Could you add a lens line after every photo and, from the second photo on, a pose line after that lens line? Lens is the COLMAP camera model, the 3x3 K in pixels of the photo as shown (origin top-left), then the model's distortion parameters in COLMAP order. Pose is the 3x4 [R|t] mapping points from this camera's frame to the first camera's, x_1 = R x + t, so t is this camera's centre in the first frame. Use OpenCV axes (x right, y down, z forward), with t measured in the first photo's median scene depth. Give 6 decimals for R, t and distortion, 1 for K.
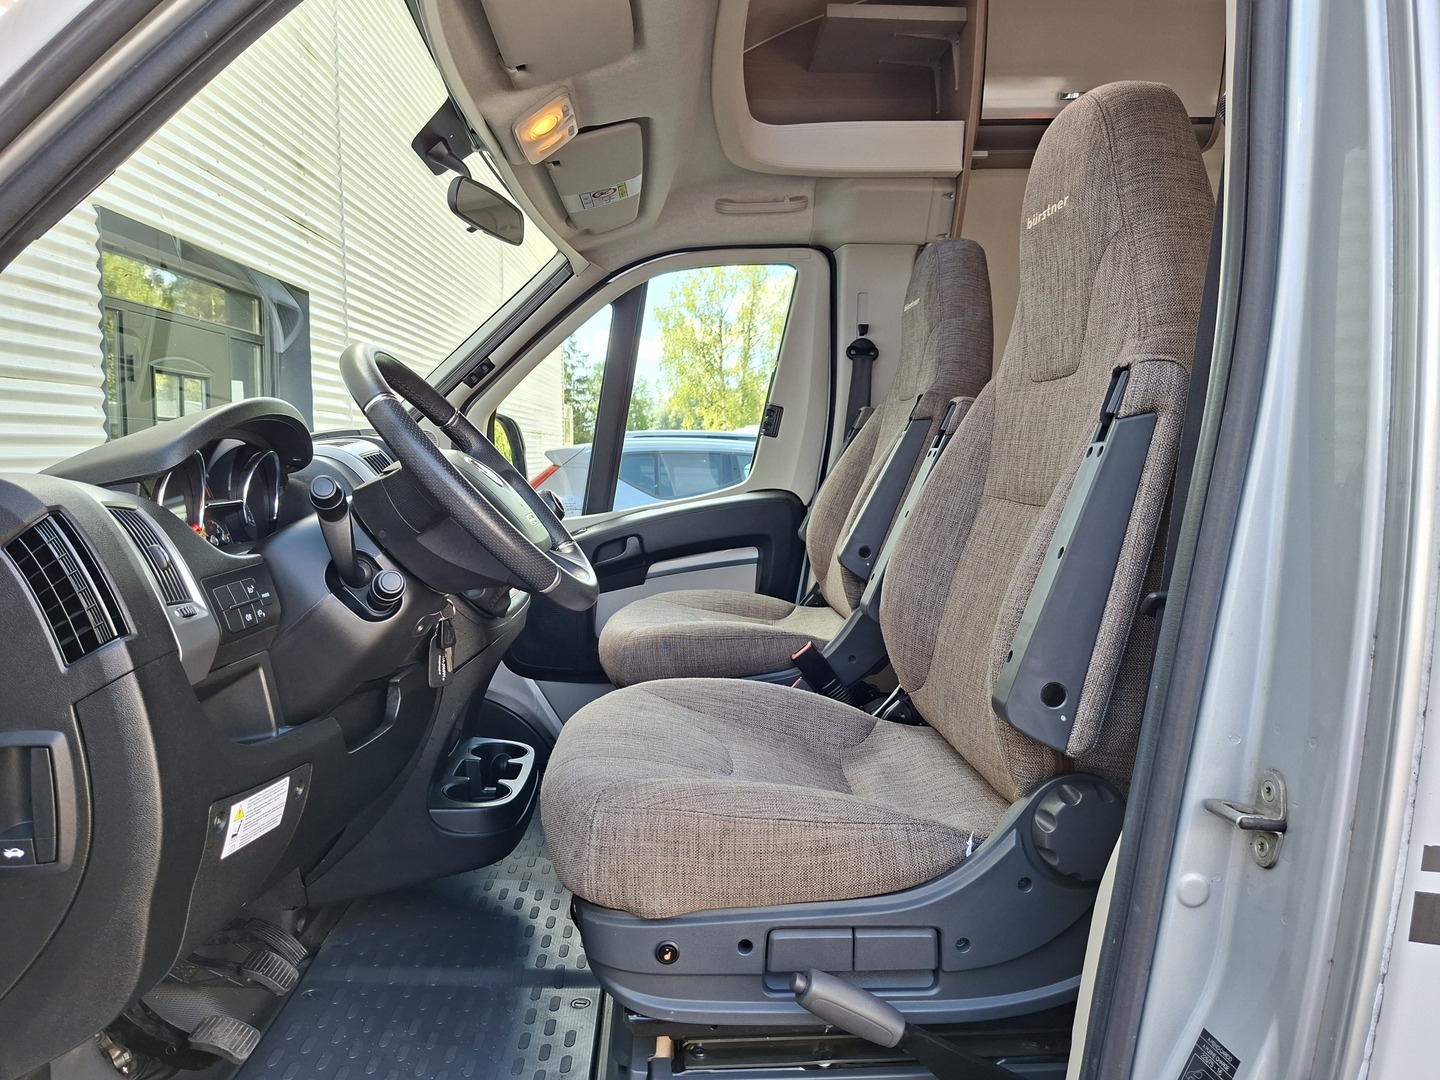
lens RADIAL K [[1008.8, 0, 720.0], [0, 1008.8, 540.0], [0, 0, 1]] dist [0.031546, -0.000199]
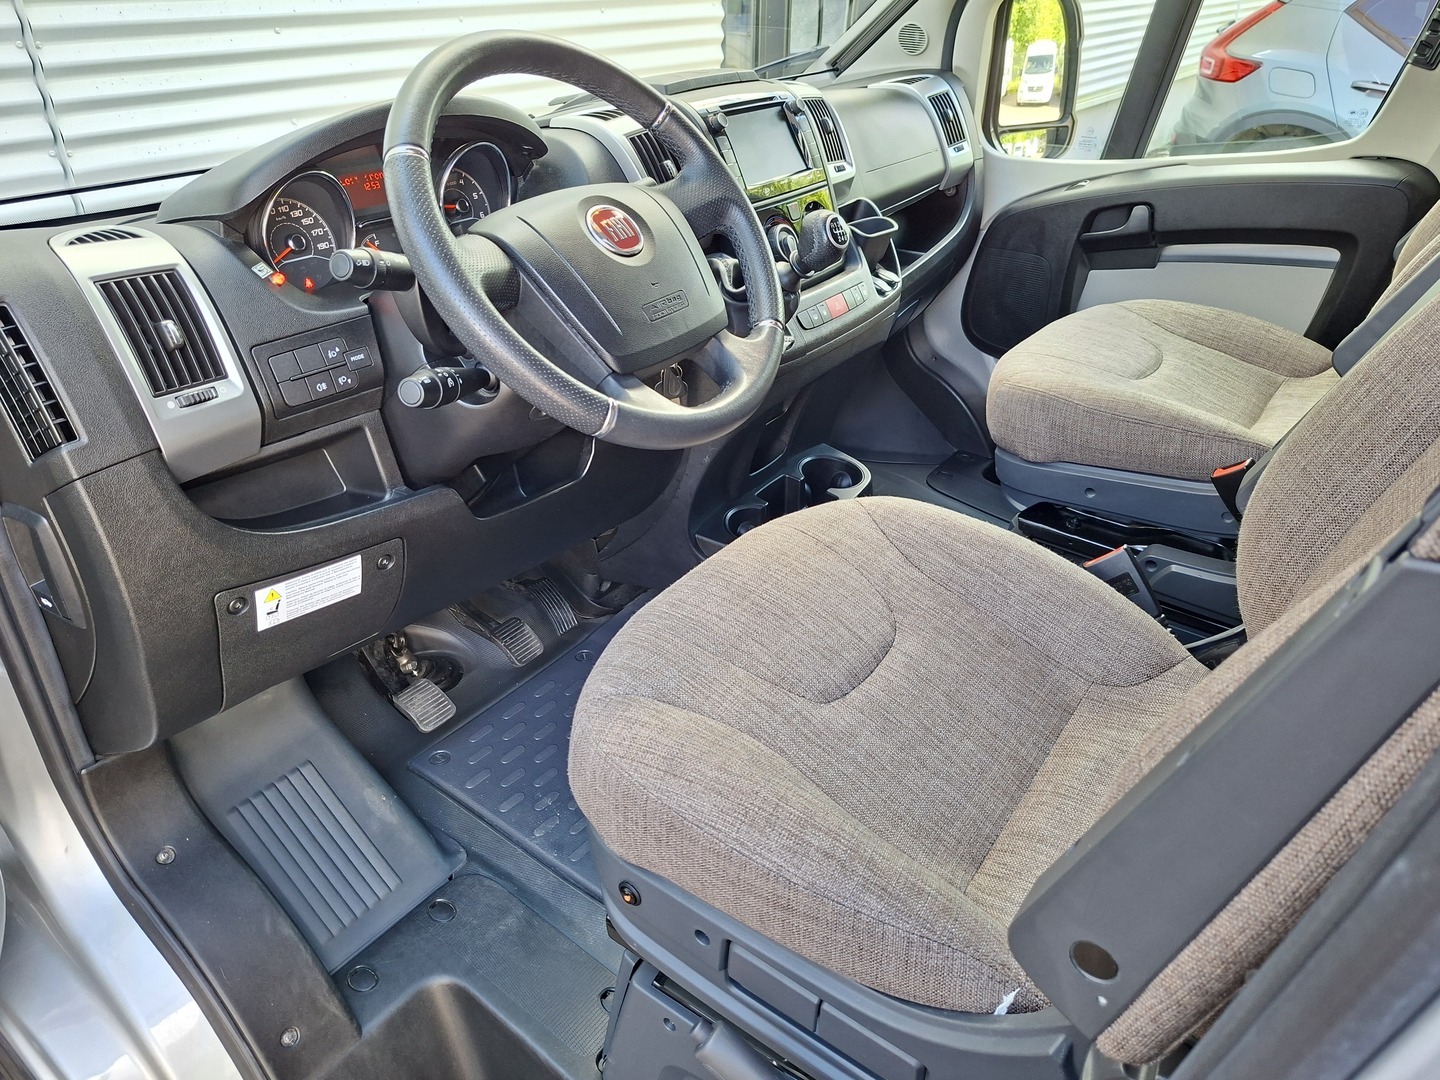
lens RADIAL K [[1008.8, 0, 720.0], [0, 1008.8, 540.0], [0, 0, 1]] dist [0.031546, -0.000199]
pose [[0.771399, 0.337996, -0.539168, 0.354069], [-0.066639, 0.885528, 0.459781, -0.244077], [0.632853, -0.318745, 0.705619, 0.519078]]
